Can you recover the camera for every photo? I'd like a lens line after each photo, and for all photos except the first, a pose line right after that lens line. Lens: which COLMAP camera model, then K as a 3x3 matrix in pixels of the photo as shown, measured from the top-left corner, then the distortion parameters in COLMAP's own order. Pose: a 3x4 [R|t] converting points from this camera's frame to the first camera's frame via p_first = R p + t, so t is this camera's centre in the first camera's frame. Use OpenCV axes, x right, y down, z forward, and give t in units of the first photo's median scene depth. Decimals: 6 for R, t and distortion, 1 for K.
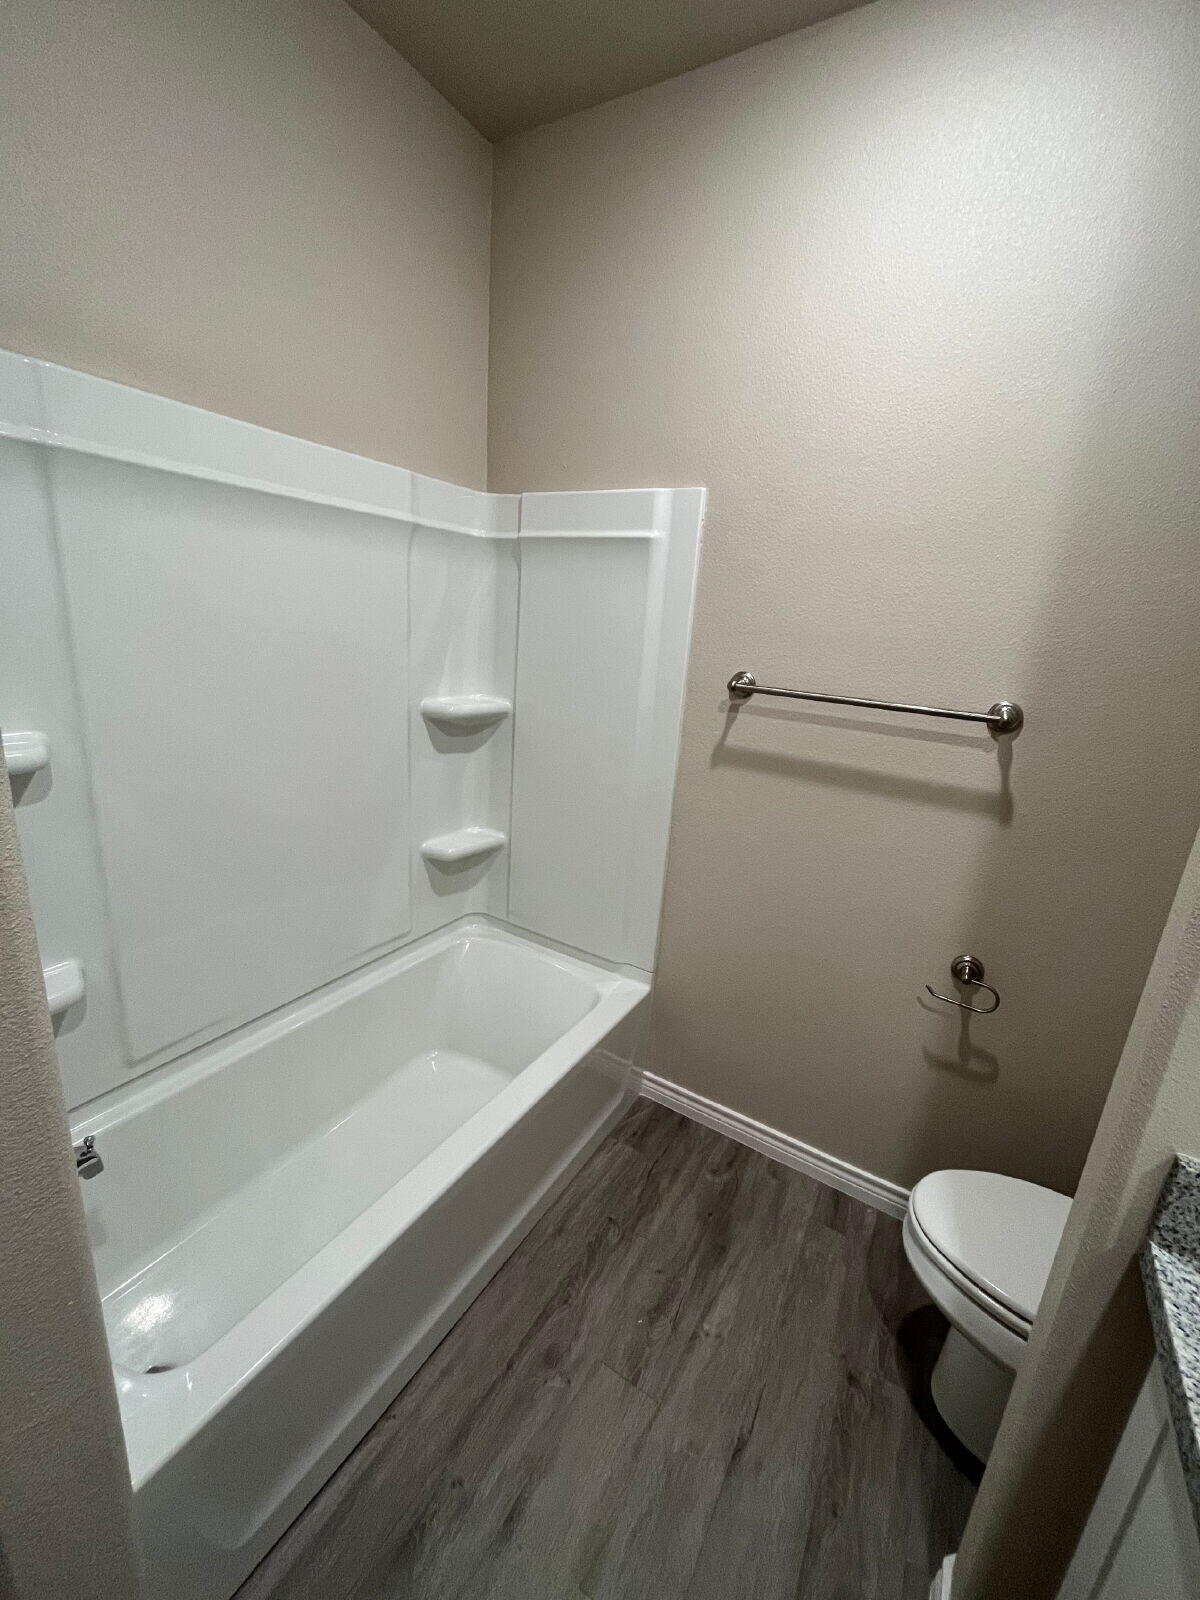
lens RADIAL K [[647.8, 0, 600.6], [0, 647.8, 800.0], [0, 0, 1]] dist [-0.000335, -0.000731]
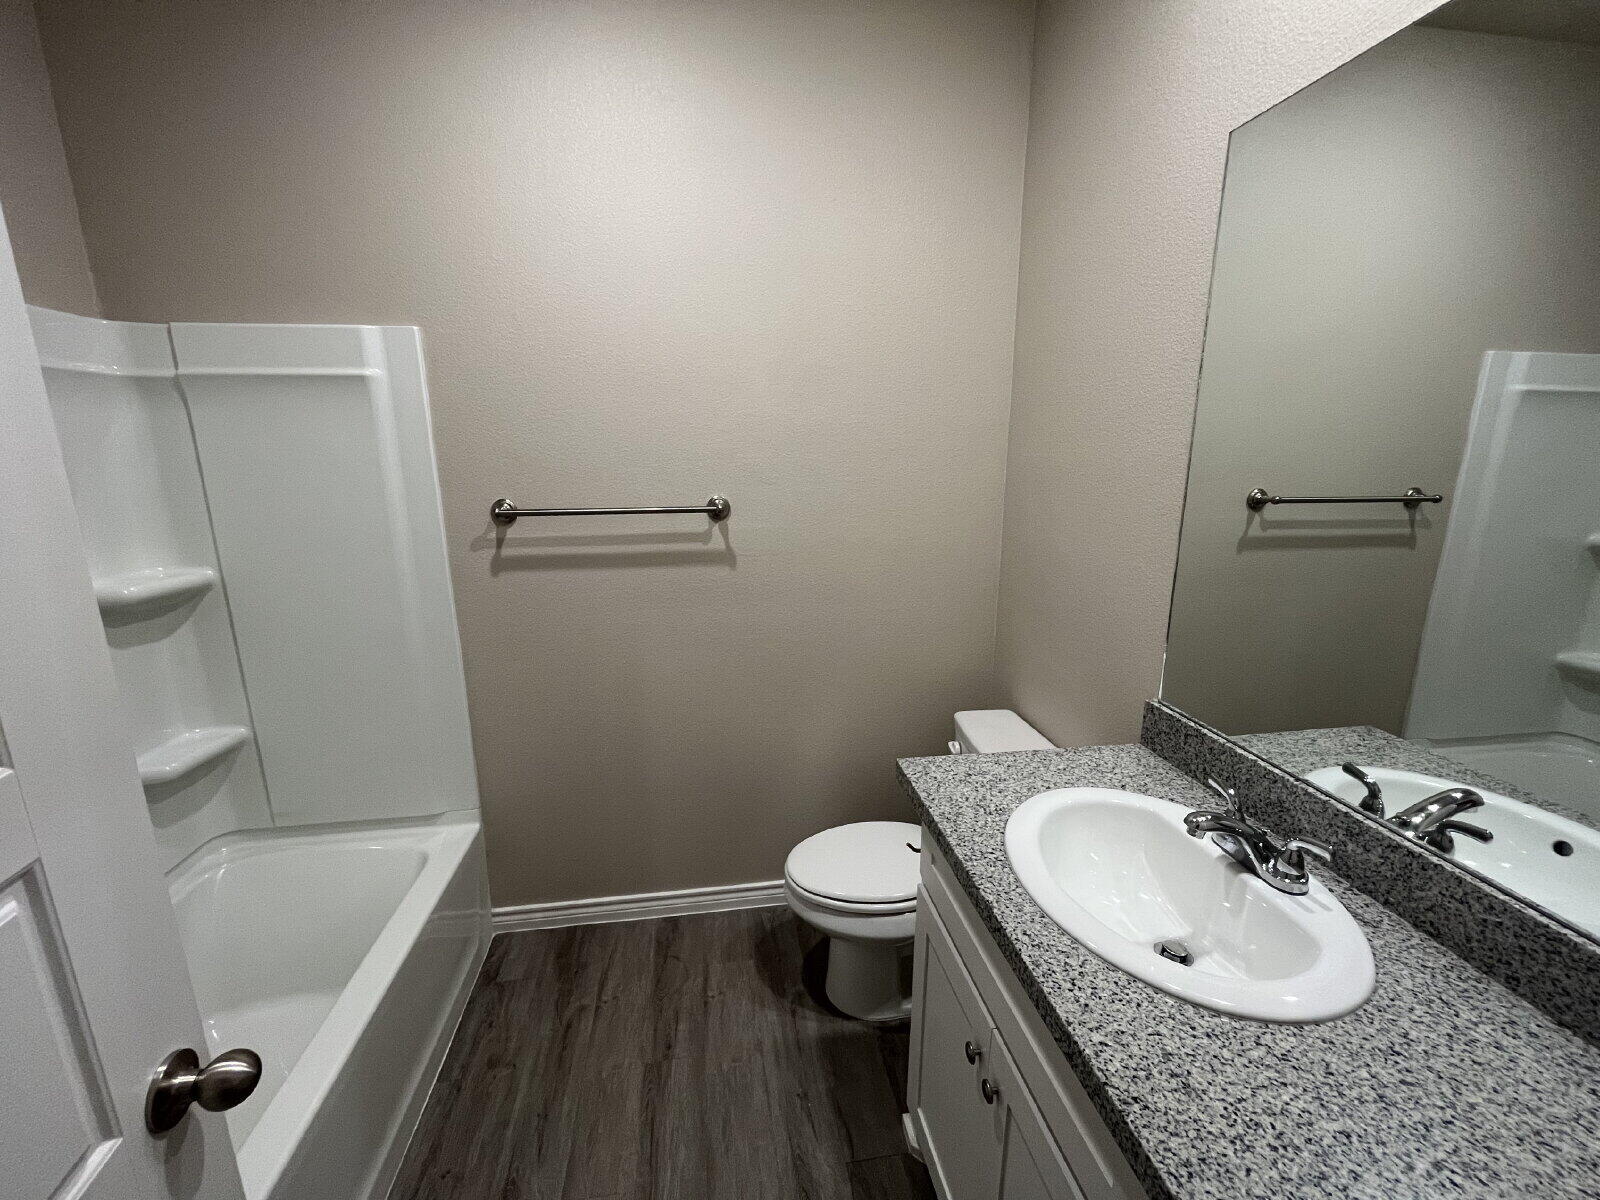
lens RADIAL K [[647.8, 0, 800.1], [0, 647.8, 598.1], [0, 0, 1]] dist [-0.000335, -0.000731]
pose [[0.769124, -0.218463, 0.600602, -0.066257], [0.230761, 0.971293, 0.057788, 0.010315], [-0.595985, 0.094149, 0.797457, -0.107370]]
